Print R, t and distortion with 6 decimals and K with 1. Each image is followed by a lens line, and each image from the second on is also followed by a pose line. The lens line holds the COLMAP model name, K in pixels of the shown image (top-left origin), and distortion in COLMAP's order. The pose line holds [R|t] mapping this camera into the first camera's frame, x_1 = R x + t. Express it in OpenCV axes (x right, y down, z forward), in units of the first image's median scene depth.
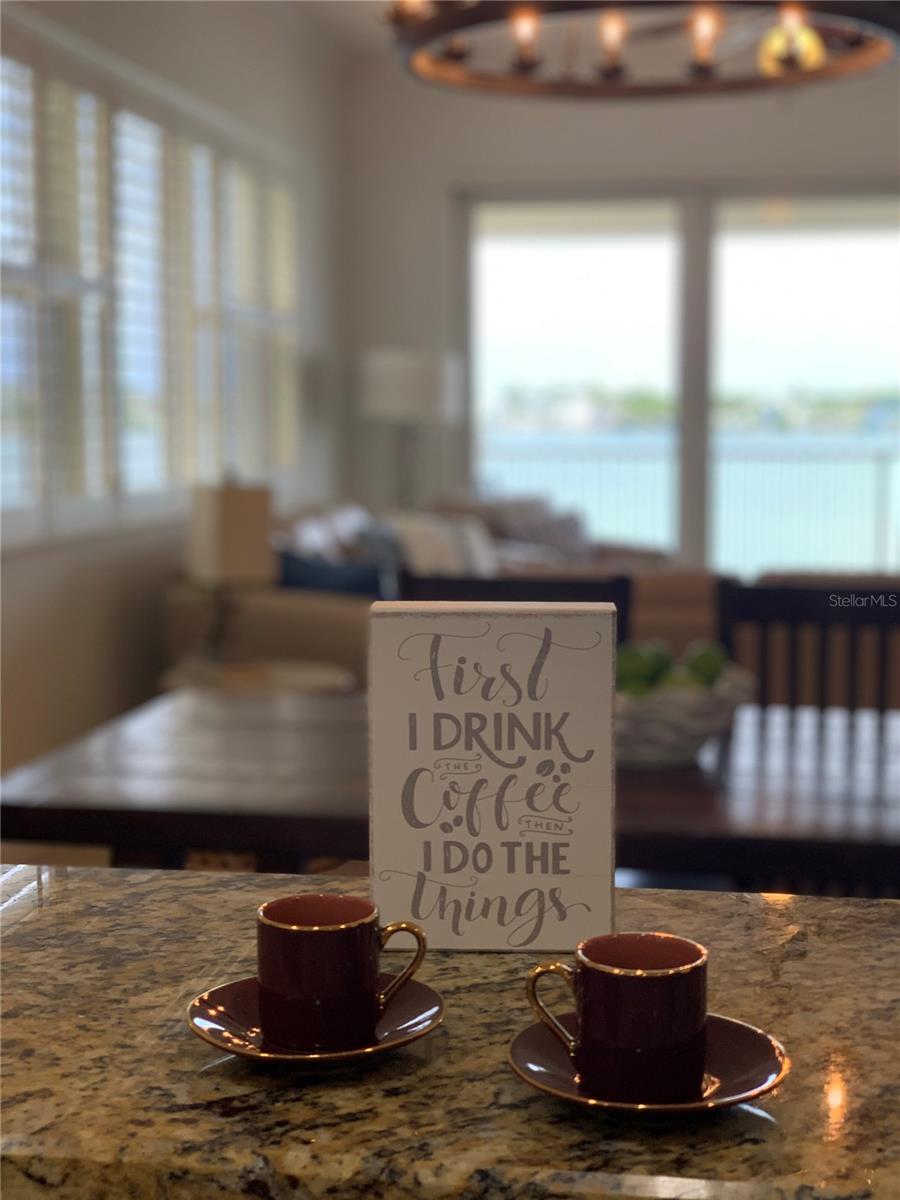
lens RADIAL K [[1820.9, 0, 450.7], [0, 1820.9, 600.2], [0, 0, 1]] dist [0.082893, -0.121862]
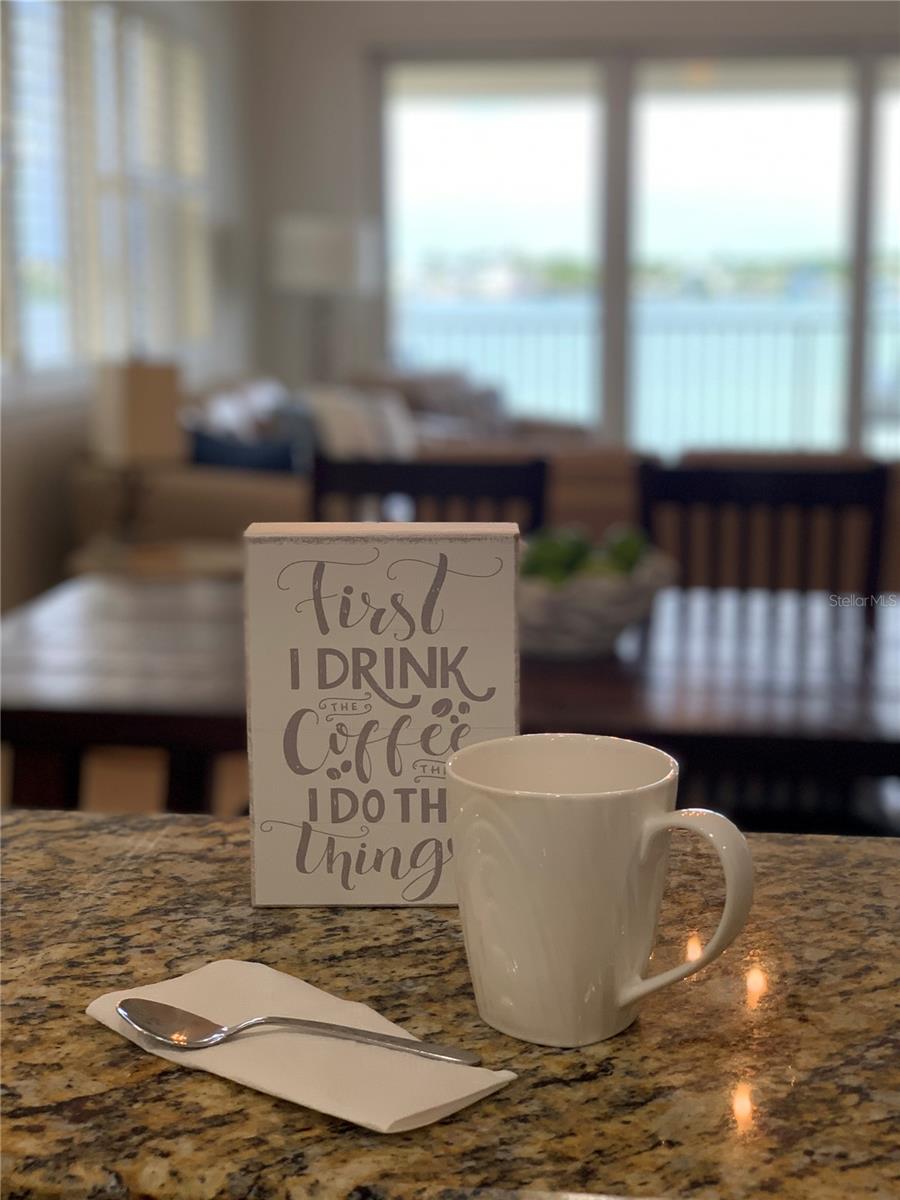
lens RADIAL K [[1820.9, 0, 450.7], [0, 1820.9, 600.2], [0, 0, 1]] dist [0.082893, -0.121862]
pose [[0.999089, -0.010681, 0.041306, 0.019376], [0.007688, 0.997380, 0.071933, -0.025919], [-0.041966, -0.071550, 0.996554, 0.101993]]
